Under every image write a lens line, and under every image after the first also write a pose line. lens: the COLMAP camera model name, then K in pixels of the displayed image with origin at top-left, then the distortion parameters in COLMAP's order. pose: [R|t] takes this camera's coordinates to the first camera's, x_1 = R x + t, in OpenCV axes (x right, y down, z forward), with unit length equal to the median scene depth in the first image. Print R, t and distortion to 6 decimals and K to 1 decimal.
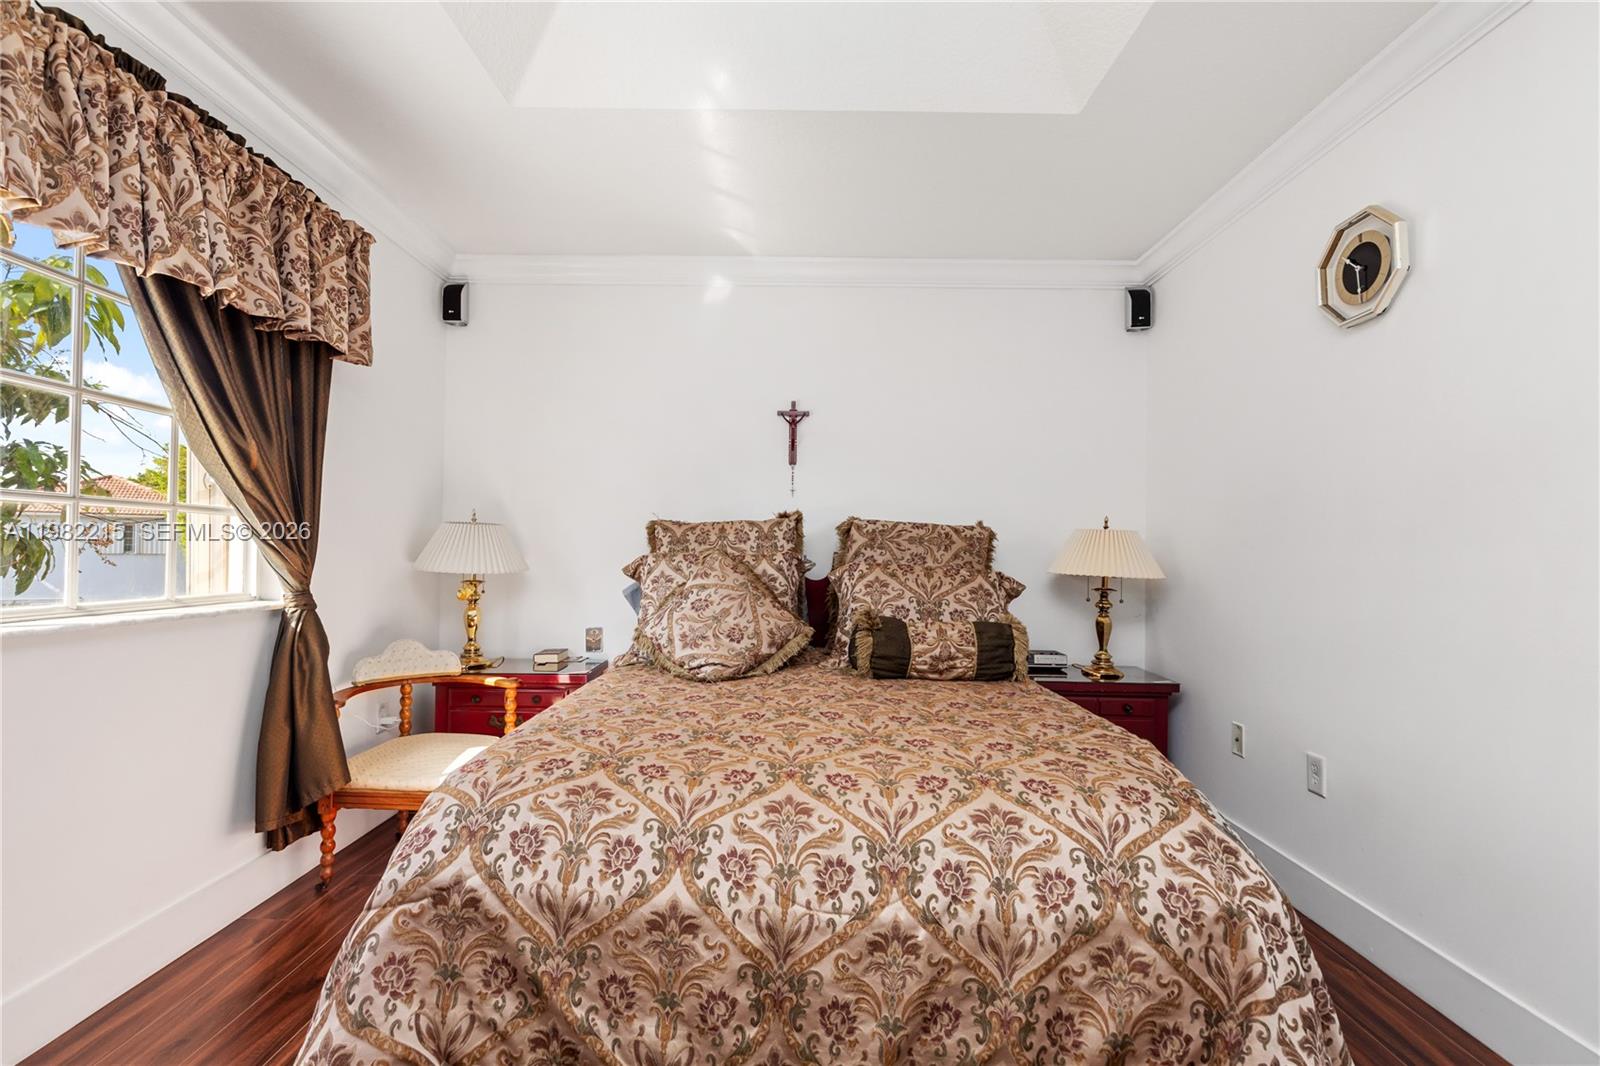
lens RADIAL K [[723.5, 0, 796.3], [0, 723.5, 536.0], [0, 0, 1]] dist [0.007032, -0.002339]
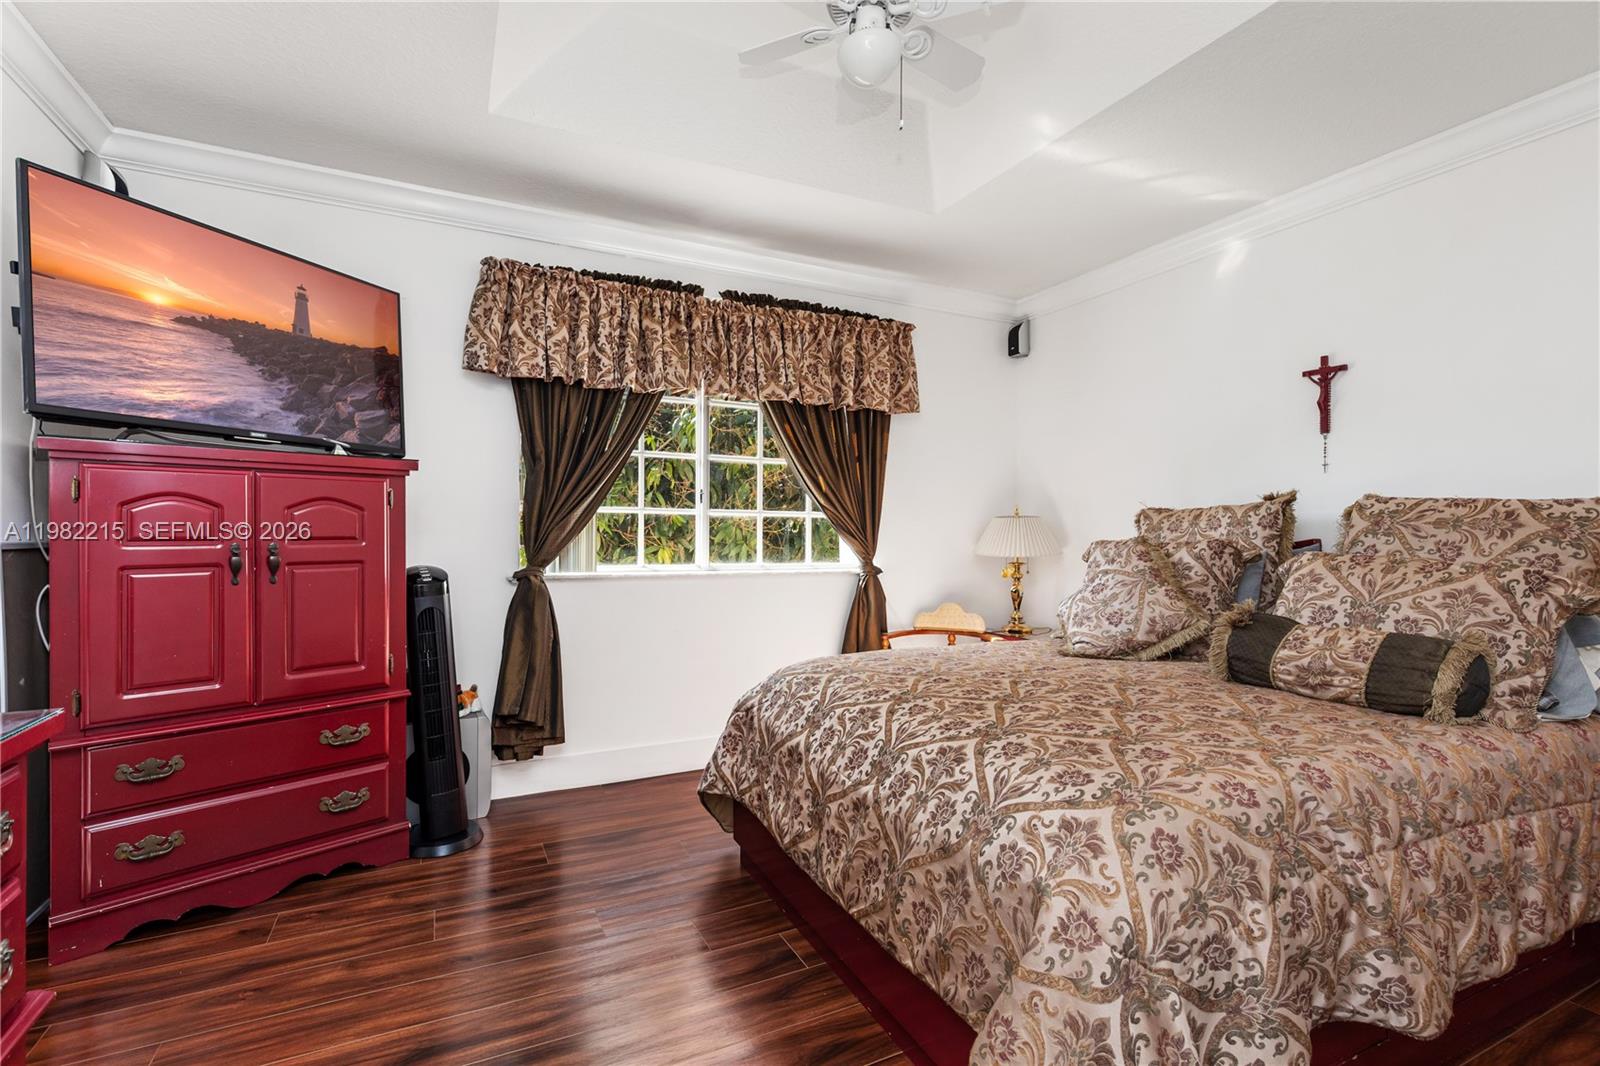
lens RADIAL K [[723.5, 0, 777.5], [0, 723.5, 541.1], [0, 0, 1]] dist [0.007032, -0.002339]
pose [[0.437307, 0.001485, -0.899311, 0.637202], [0.017231, 0.999801, 0.010030, 0.006084], [0.899147, -0.019882, 0.437195, 0.107516]]
